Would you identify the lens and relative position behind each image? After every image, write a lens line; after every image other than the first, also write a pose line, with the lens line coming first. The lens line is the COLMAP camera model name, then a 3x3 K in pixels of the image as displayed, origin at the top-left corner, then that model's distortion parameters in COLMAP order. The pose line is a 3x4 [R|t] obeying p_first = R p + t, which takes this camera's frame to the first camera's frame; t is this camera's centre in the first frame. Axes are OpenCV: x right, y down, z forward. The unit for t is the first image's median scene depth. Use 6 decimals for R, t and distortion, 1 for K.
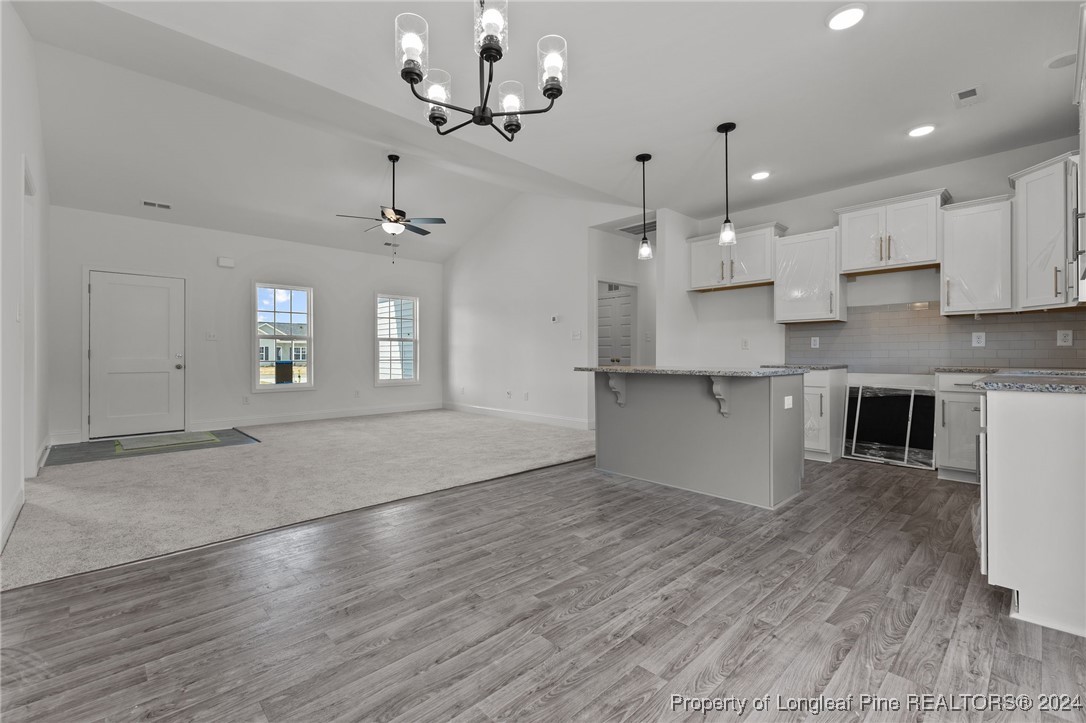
lens RADIAL K [[475.2, 0, 544.4], [0, 475.2, 348.3], [0, 0, 1]] dist [0.016261, -0.000009]
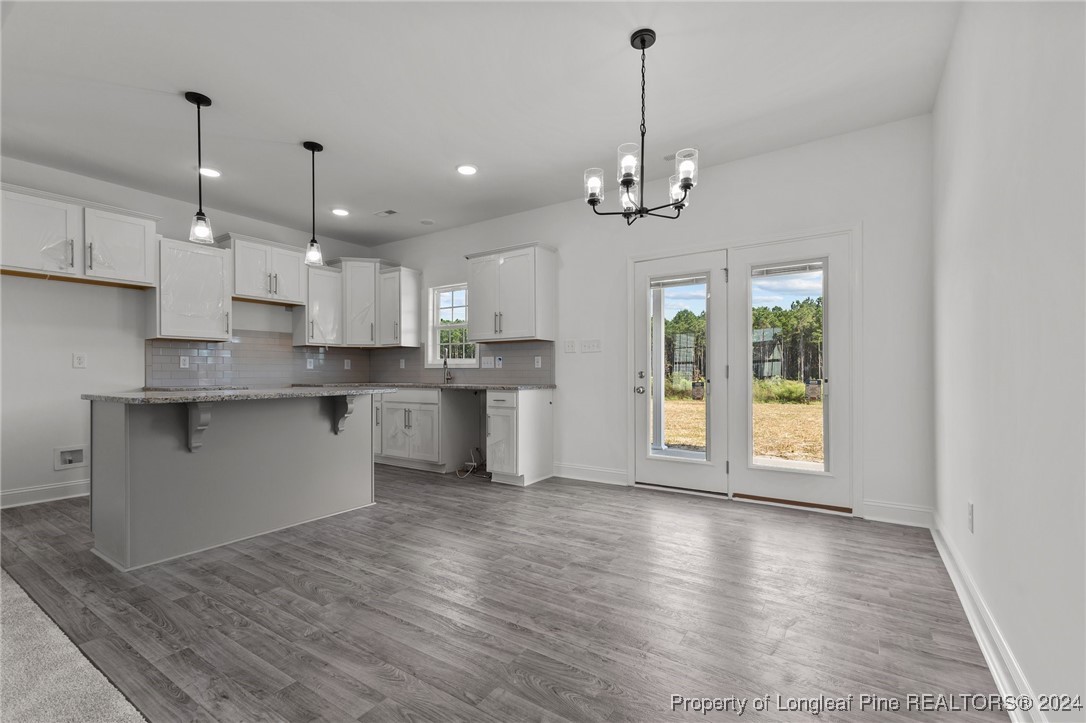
lens RADIAL K [[472.3, 0, 547.6], [0, 472.3, 376.2], [0, 0, 1]] dist [0.001123, 0.000017]
pose [[-0.222813, -0.004707, 0.974850, -1.320281], [-0.010425, 0.999943, 0.002445, 0.015636], [-0.974805, -0.009618, -0.222850, 1.433567]]
